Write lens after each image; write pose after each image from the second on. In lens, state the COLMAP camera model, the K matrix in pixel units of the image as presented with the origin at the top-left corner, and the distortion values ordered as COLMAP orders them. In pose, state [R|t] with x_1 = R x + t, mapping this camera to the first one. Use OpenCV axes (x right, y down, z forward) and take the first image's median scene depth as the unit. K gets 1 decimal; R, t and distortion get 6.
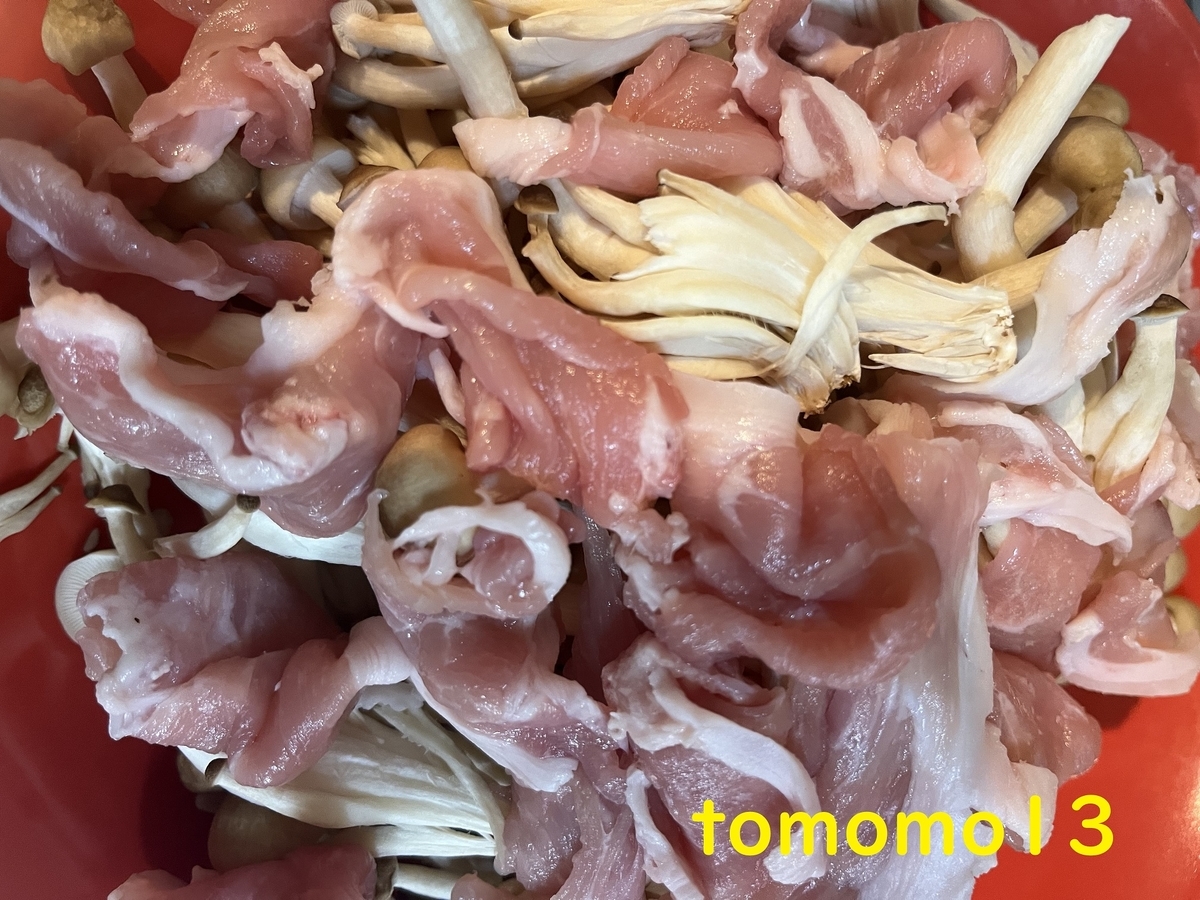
lens RADIAL K [[918.7, 0, 603.4], [0, 918.7, 446.8], [0, 0, 1]] dist [-0.004672, -0.002967]
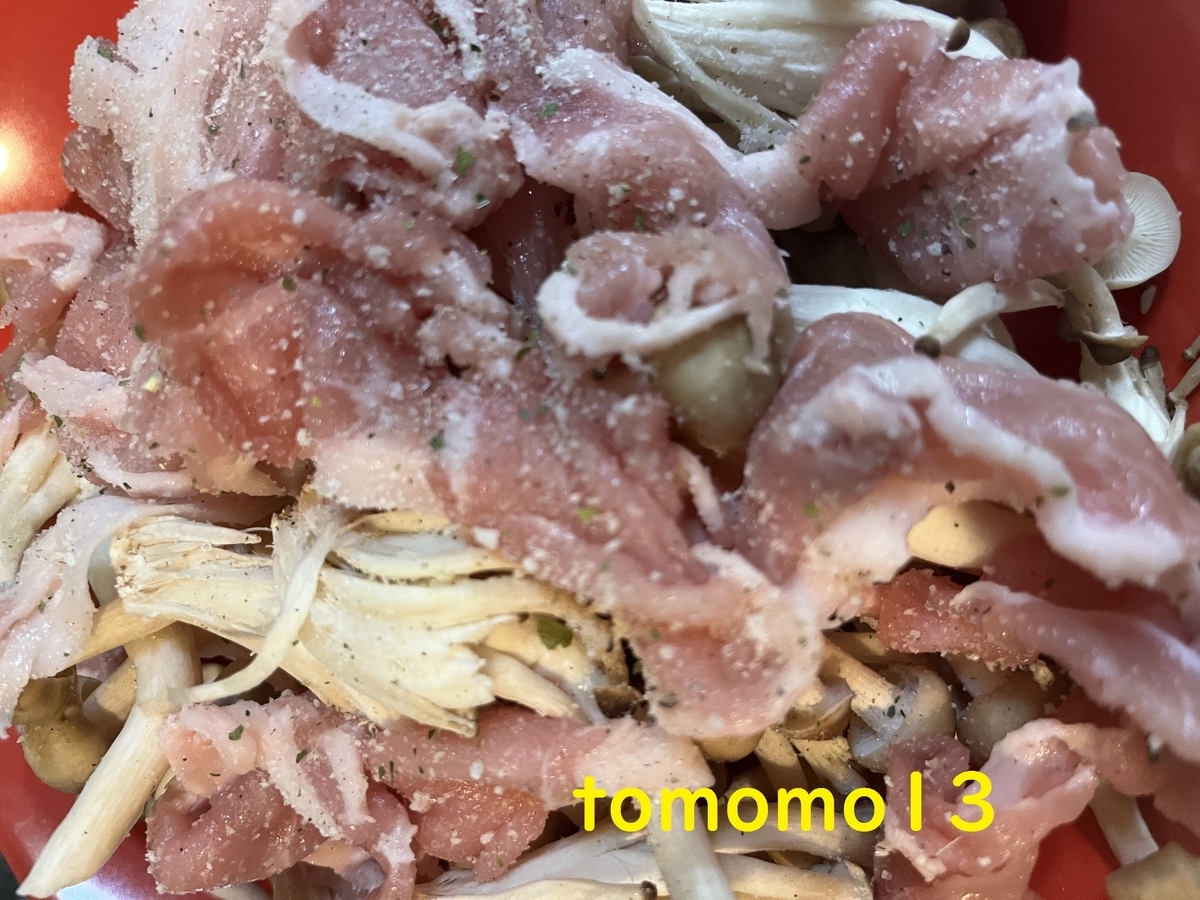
lens RADIAL K [[918.7, 0, 603.4], [0, 918.7, 446.8], [0, 0, 1]] dist [-0.004672, -0.002967]
pose [[-0.992069, 0.043910, 0.117777, -0.175549], [-0.042992, -0.999022, 0.010320, -0.027516], [0.118115, 0.005175, 0.992986, 0.103918]]
